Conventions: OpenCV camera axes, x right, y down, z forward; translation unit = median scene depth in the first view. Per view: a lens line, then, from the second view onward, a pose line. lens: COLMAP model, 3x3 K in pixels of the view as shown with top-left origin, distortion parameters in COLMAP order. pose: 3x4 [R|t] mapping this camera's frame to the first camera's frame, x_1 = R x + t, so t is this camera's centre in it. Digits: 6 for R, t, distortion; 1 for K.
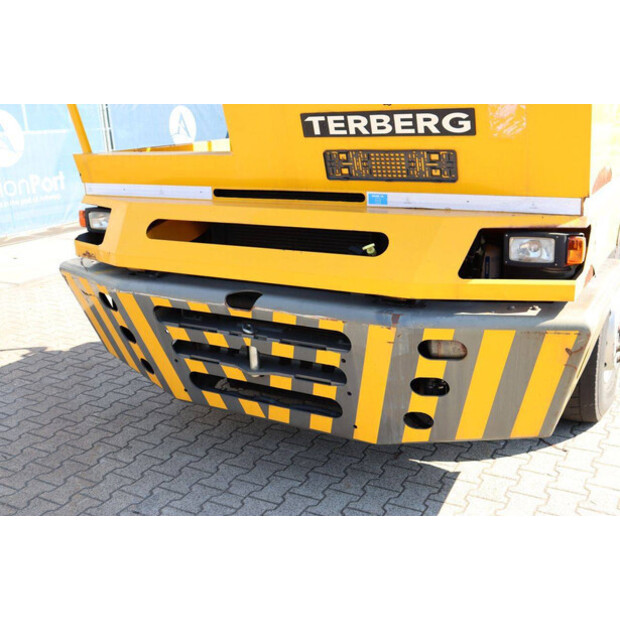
lens RADIAL K [[700.7, 0, 312.1], [0, 700.7, 306.4], [0, 0, 1]] dist [-0.024923, 0.009994]
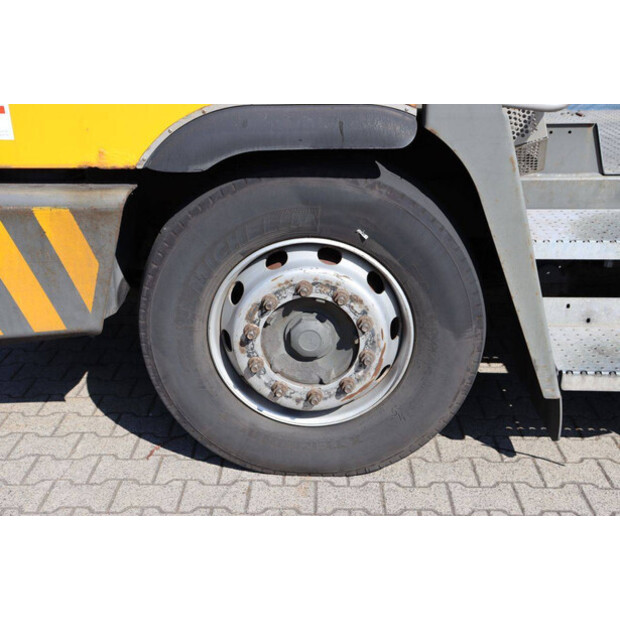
lens RADIAL K [[766.0, 0, 310.9], [0, 766.0, 309.9], [0, 0, 1]] dist [0.002861, 0.042254]
pose [[0.472593, 0.354611, -0.806788, 1.275544], [-0.255693, 0.931266, 0.259547, -0.214719], [0.843372, 0.083630, 0.530782, 0.914093]]
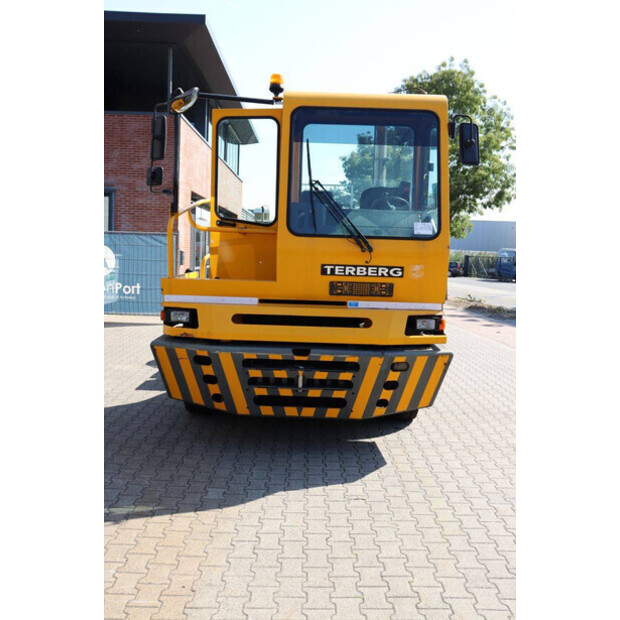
lens RADIAL K [[648.6, 0, 310.2], [0, 648.6, 308.9], [0, 0, 1]] dist [-0.052336, 0.007656]
pose [[0.862547, 0.017635, 0.505670, -1.075915], [0.077898, 0.982849, -0.167151, 0.193736], [-0.499945, 0.183566, 0.846380, -0.658422]]
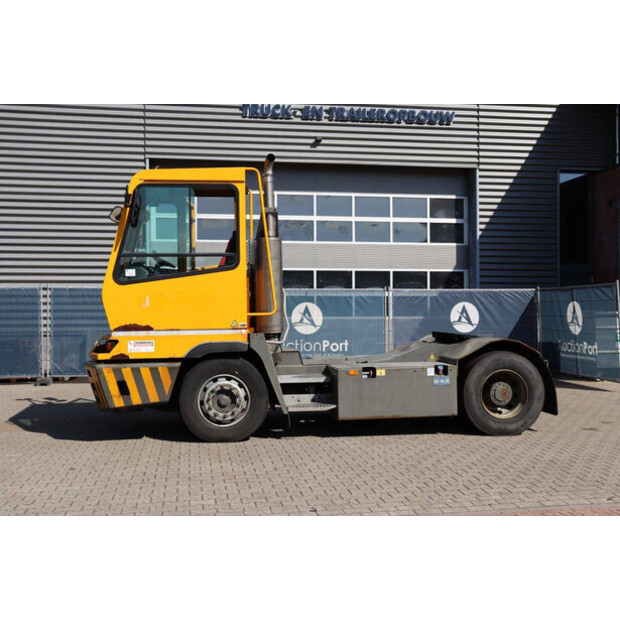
lens RADIAL K [[766.0, 0, 310.9], [0, 766.0, 309.9], [0, 0, 1]] dist [0.002861, 0.042254]
pose [[0.622178, 0.026352, -0.782432, 3.448425], [-0.228256, 0.962116, -0.149102, 0.068189], [0.748861, 0.271363, 0.604623, -0.482006]]
